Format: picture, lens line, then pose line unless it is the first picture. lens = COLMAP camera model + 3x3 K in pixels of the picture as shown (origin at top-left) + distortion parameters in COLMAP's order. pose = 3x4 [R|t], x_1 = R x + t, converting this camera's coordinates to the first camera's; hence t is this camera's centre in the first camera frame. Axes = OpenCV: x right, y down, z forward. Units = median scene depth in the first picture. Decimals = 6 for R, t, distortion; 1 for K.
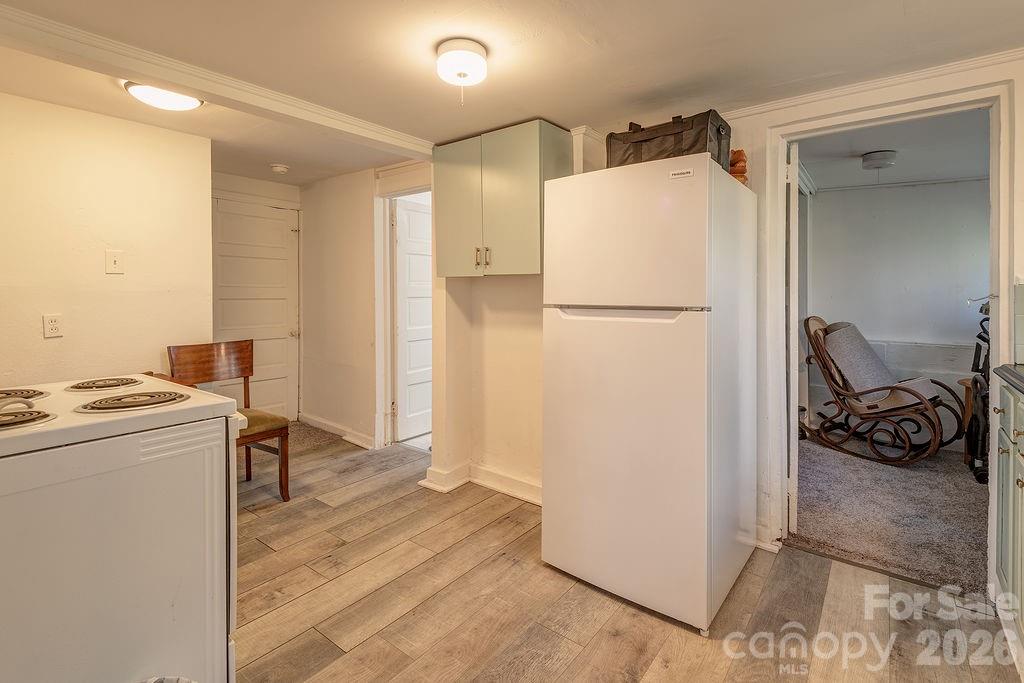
lens RADIAL K [[484.9, 0, 512.1], [0, 484.9, 298.7], [0, 0, 1]] dist [-0.002917, -0.000833]
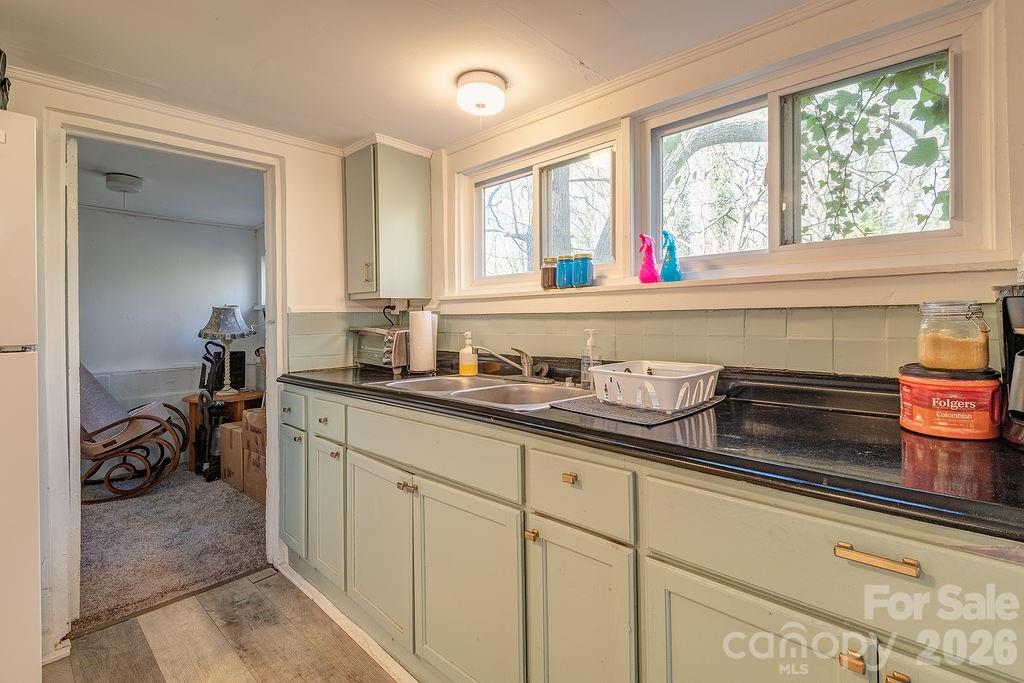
lens RADIAL K [[474.4, 0, 512.3], [0, 474.4, 319.5], [0, 0, 1]] dist [0.000436, -0.000107]
pose [[0.092952, -0.013154, 0.995584, -0.129293], [0.030694, 0.999475, 0.010340, -0.003353], [-0.995197, 0.029597, 0.093307, 0.176049]]
